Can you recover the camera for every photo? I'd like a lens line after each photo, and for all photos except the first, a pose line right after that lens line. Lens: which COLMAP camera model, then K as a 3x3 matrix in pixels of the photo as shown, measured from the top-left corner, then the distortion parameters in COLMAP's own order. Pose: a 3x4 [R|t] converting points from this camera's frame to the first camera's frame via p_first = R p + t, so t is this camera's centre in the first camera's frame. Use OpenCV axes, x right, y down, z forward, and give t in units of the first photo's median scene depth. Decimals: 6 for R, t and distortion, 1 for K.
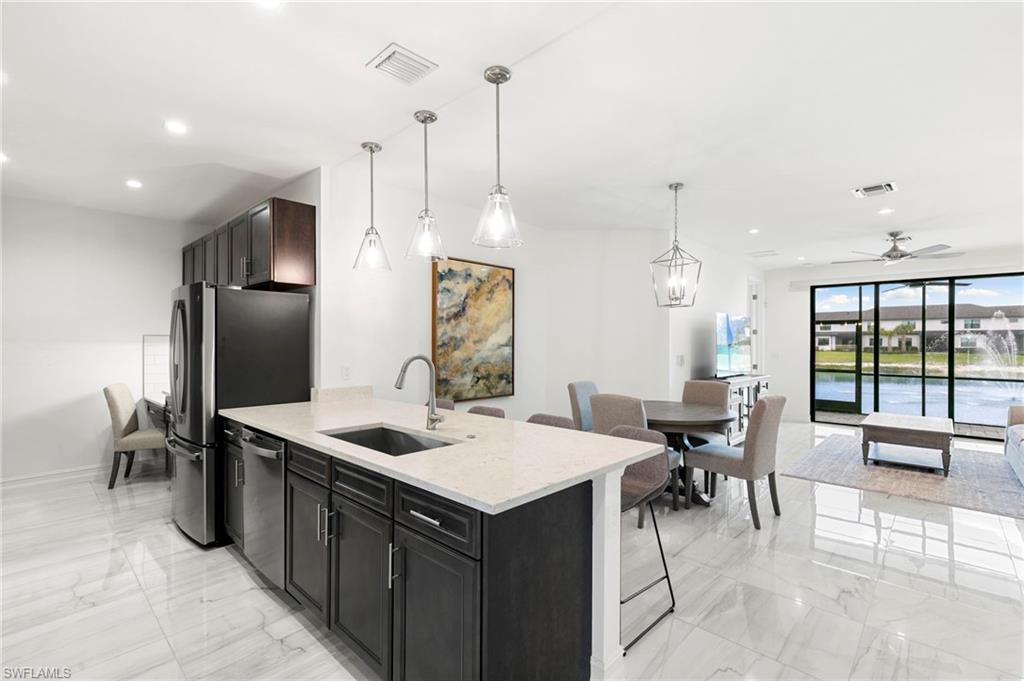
lens RADIAL K [[459.7, 0, 510.4], [0, 459.7, 342.6], [0, 0, 1]] dist [-0.000066, 0.000153]
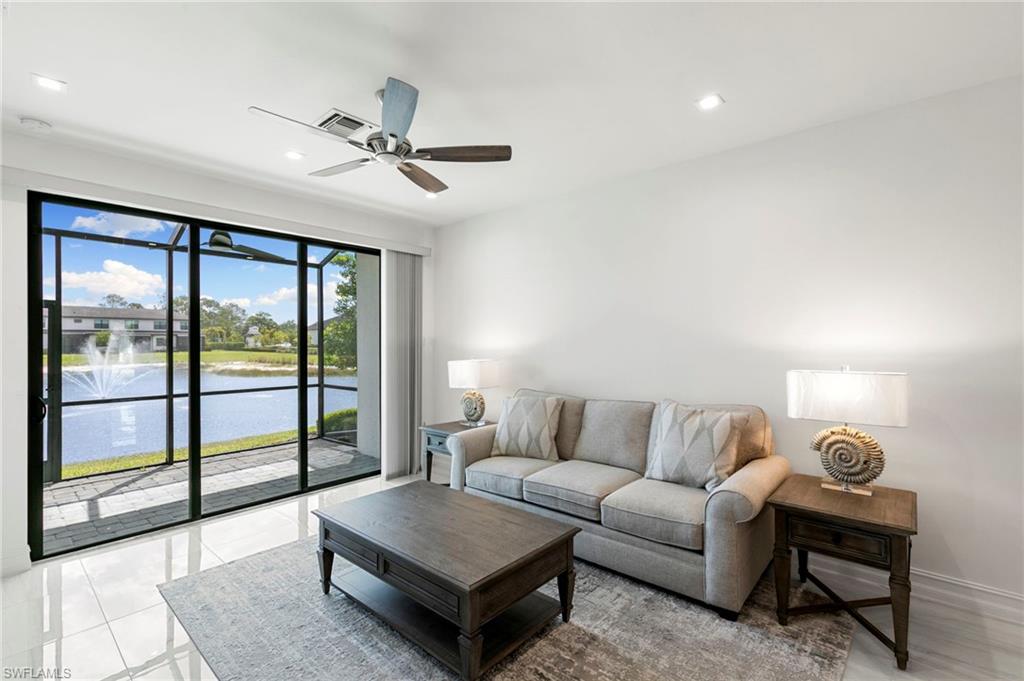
lens RADIAL K [[461.3, 0, 512.0], [0, 461.3, 340.5], [0, 0, 1]] dist [0.002182, 0.000318]
pose [[-0.033703, -0.002810, 0.999428, 0.462137], [0.007211, 0.999969, 0.003055, -0.004986], [-0.999406, 0.007310, -0.033682, 1.063417]]
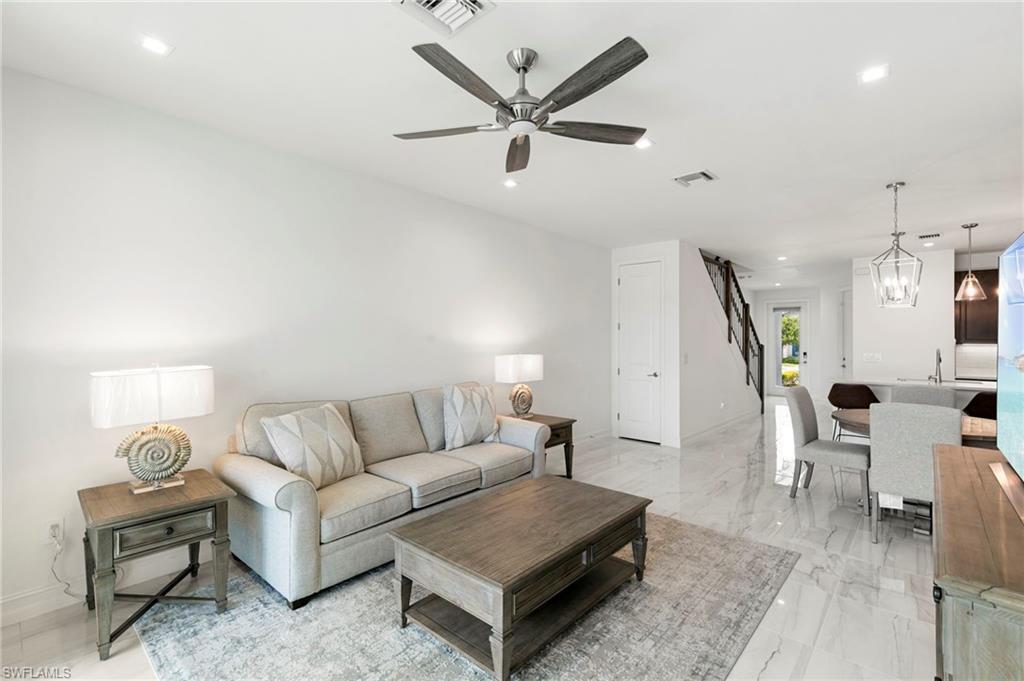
lens RADIAL K [[460.0, 0, 506.2], [0, 460.0, 327.1], [0, 0, 1]] dist [0.000674, 0.000202]
pose [[-0.999767, -0.011210, -0.018465, 1.027586], [-0.010803, 0.999699, -0.022038, -0.004273], [0.018707, -0.021833, -0.999587, 1.660145]]
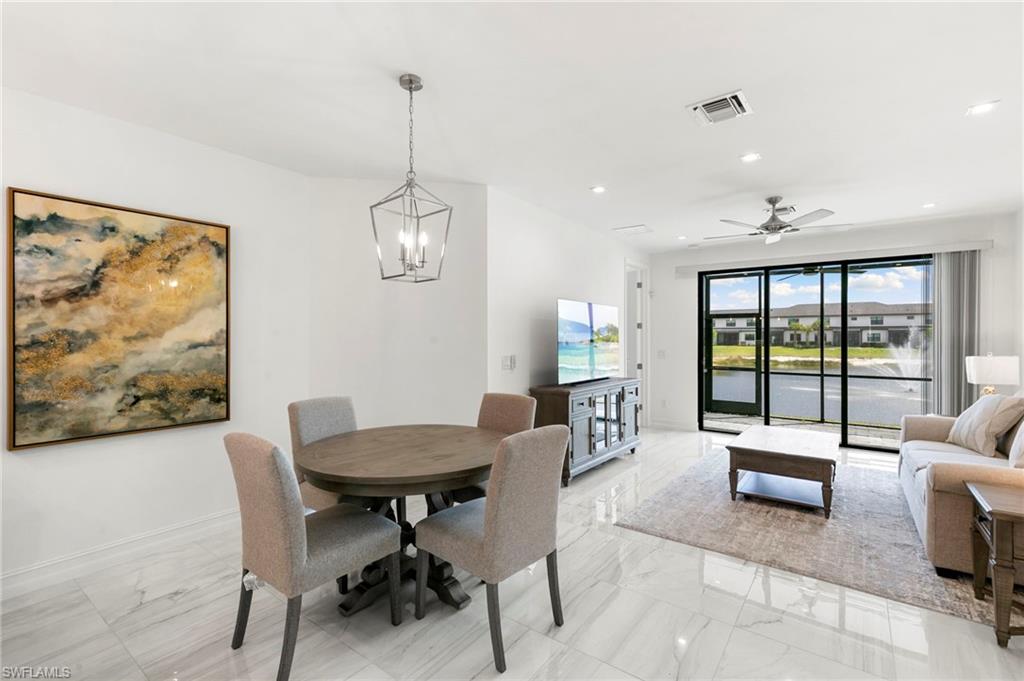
lens RADIAL K [[460.0, 0, 515.5], [0, 460.0, 337.7], [0, 0, 1]] dist [0.002379, 0.000439]
pose [[0.992612, -0.002537, 0.121307, 0.356032], [0.002735, 0.999995, -0.001468, -0.000613], [-0.121302, 0.001788, 0.992614, 0.319432]]
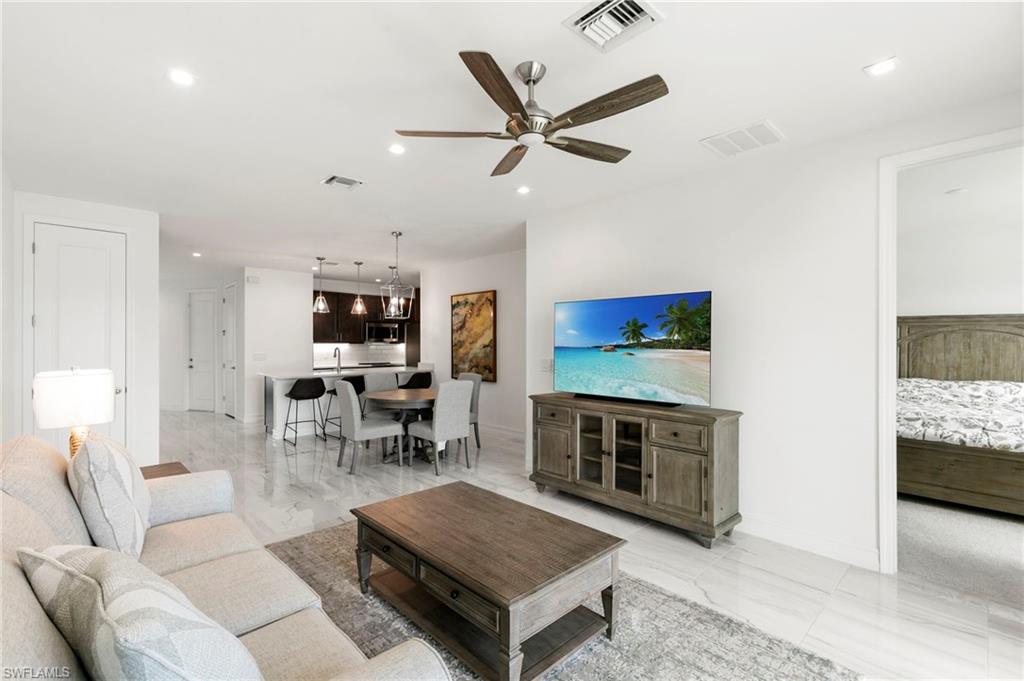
lens RADIAL K [[460.0, 0, 515.5], [0, 460.0, 337.7], [0, 0, 1]] dist [0.002379, 0.000439]
pose [[-0.041175, -0.011561, -0.999085, 1.487474], [-0.001937, 0.999932, -0.011491, -0.002697], [0.999150, 0.001463, -0.041195, 1.201312]]
